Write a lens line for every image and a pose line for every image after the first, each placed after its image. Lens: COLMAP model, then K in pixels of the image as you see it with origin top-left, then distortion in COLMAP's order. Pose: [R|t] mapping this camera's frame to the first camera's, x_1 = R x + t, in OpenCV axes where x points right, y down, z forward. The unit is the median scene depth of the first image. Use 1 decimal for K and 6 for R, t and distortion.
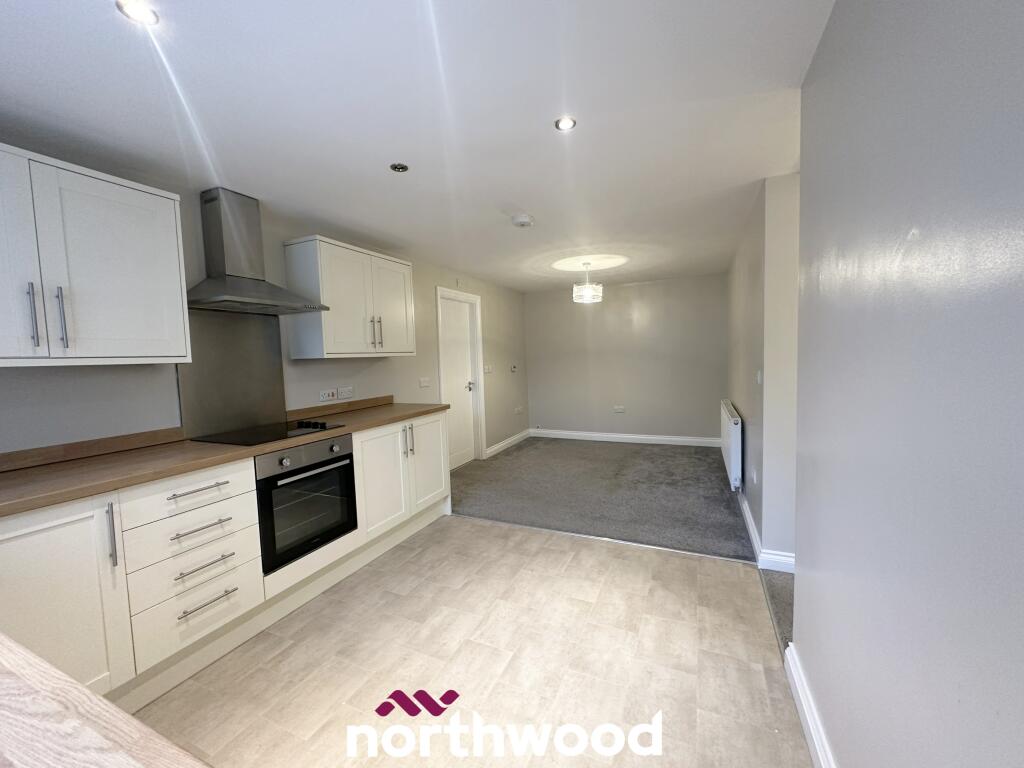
lens RADIAL K [[407.2, 0, 512.5], [0, 407.2, 385.1], [0, 0, 1]] dist [-0.000493, -0.000290]
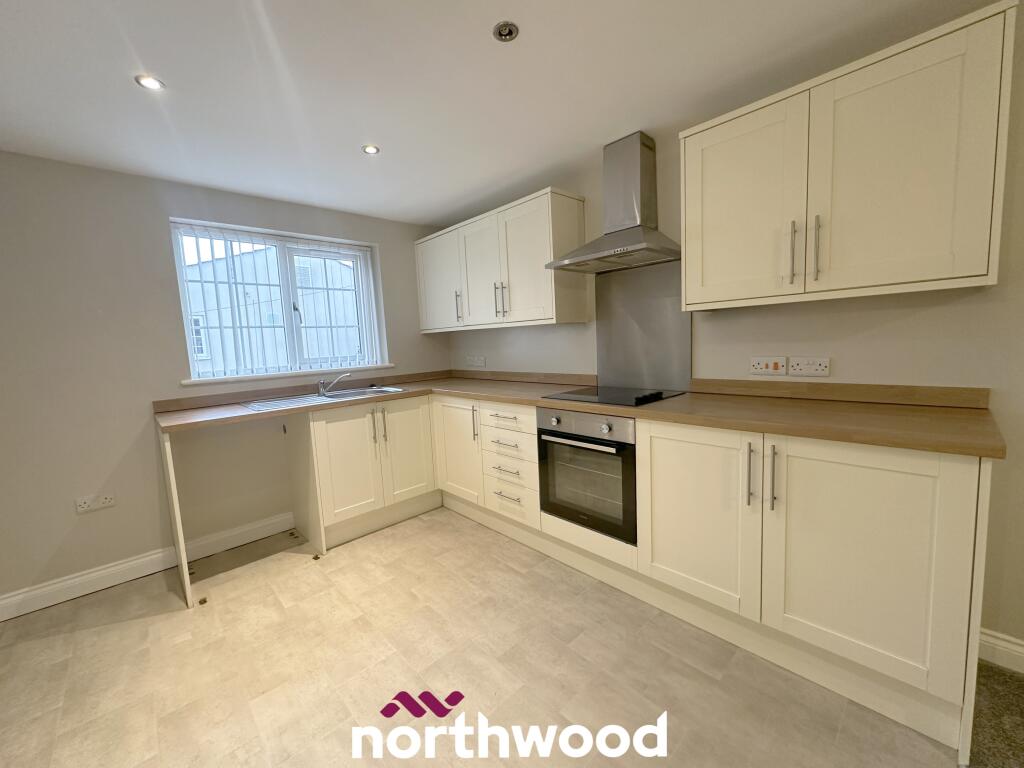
lens RADIAL K [[407.2, 0, 510.4], [0, 407.2, 384.4], [0, 0, 1]] dist [-0.000493, -0.000290]
pose [[-0.375204, 0.150121, -0.914705, 0.423743], [-0.008034, 0.986235, 0.165156, -0.073737], [0.926908, 0.069316, -0.368833, 1.311101]]
